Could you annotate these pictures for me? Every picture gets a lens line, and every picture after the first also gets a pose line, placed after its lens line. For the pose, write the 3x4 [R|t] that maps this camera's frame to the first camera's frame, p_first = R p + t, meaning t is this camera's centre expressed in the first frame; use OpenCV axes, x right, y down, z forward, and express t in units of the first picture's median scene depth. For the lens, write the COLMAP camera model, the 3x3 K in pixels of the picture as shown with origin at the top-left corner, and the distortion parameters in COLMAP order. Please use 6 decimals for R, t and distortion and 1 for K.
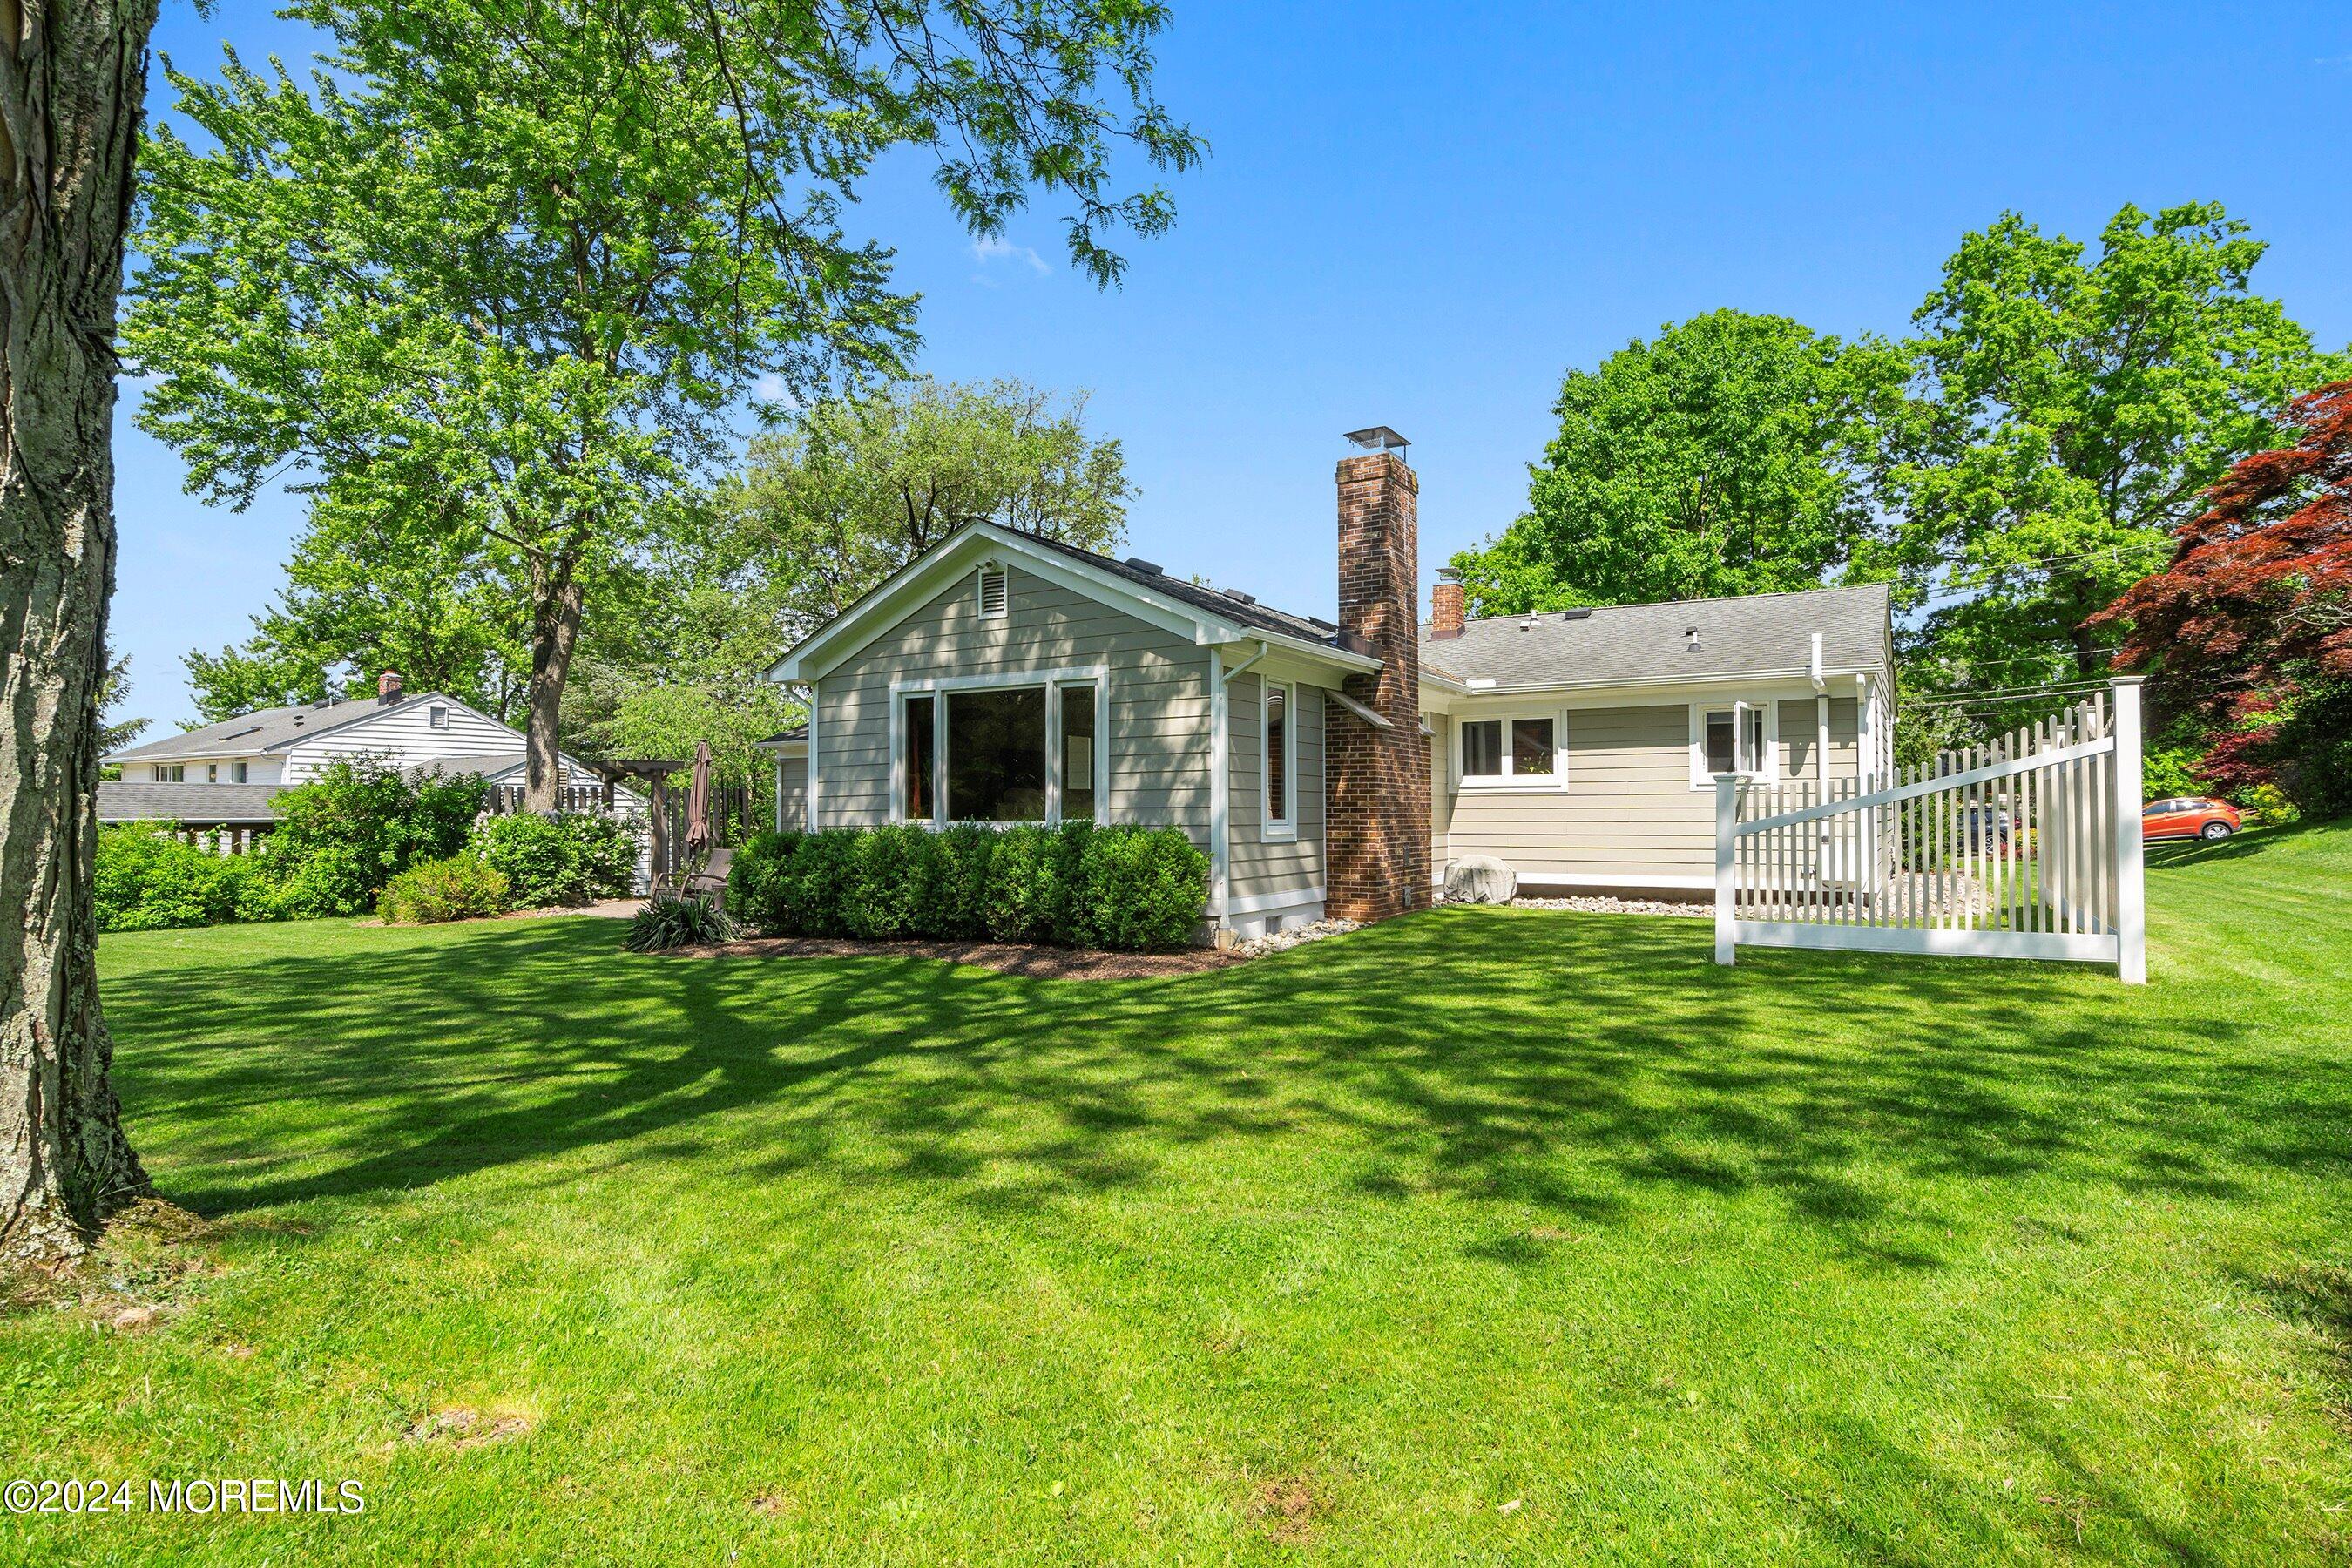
lens RADIAL K [[1216.3, 0, 1176.9], [0, 1216.3, 827.2], [0, 0, 1]] dist [-0.004296, -0.000243]
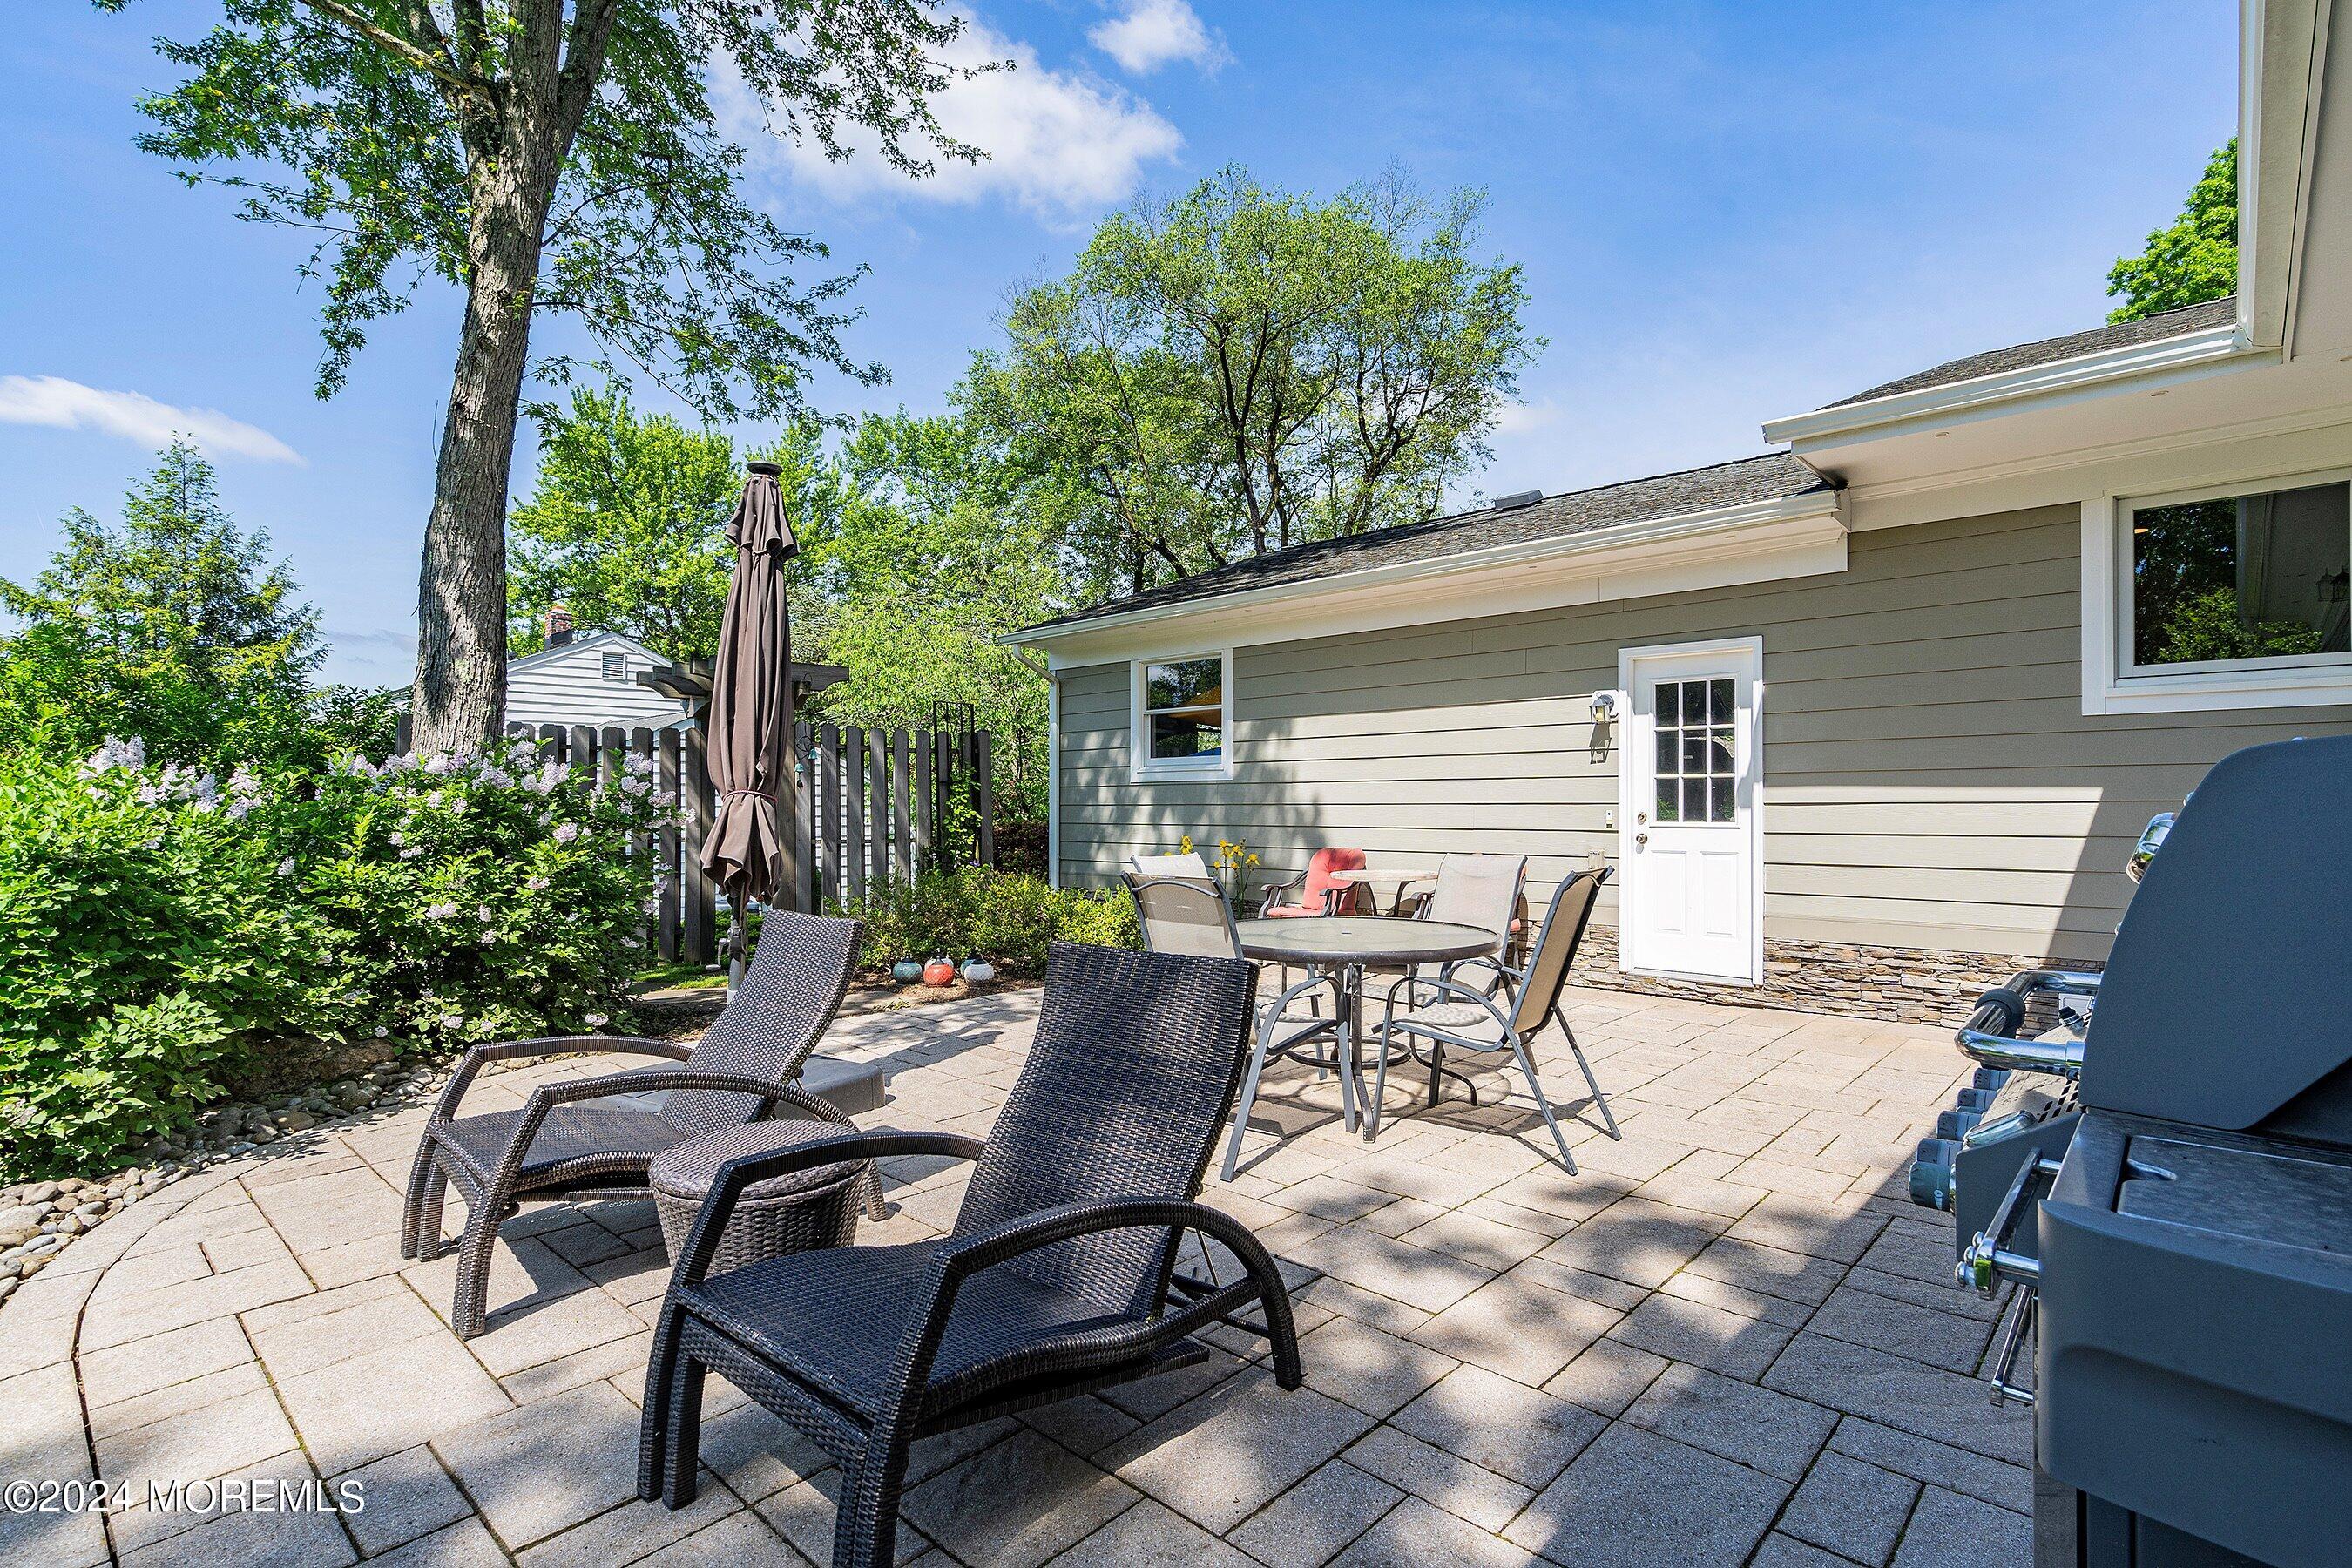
lens RADIAL K [[1216.3, 0, 1176.9], [0, 1216.3, 827.2], [0, 0, 1]] dist [-0.004296, -0.000243]
pose [[0.976834, 0.004398, -0.213954, -0.139596], [-0.002842, 0.999967, 0.007582, 0.000450], [0.213980, -0.006798, 0.976814, 0.424614]]
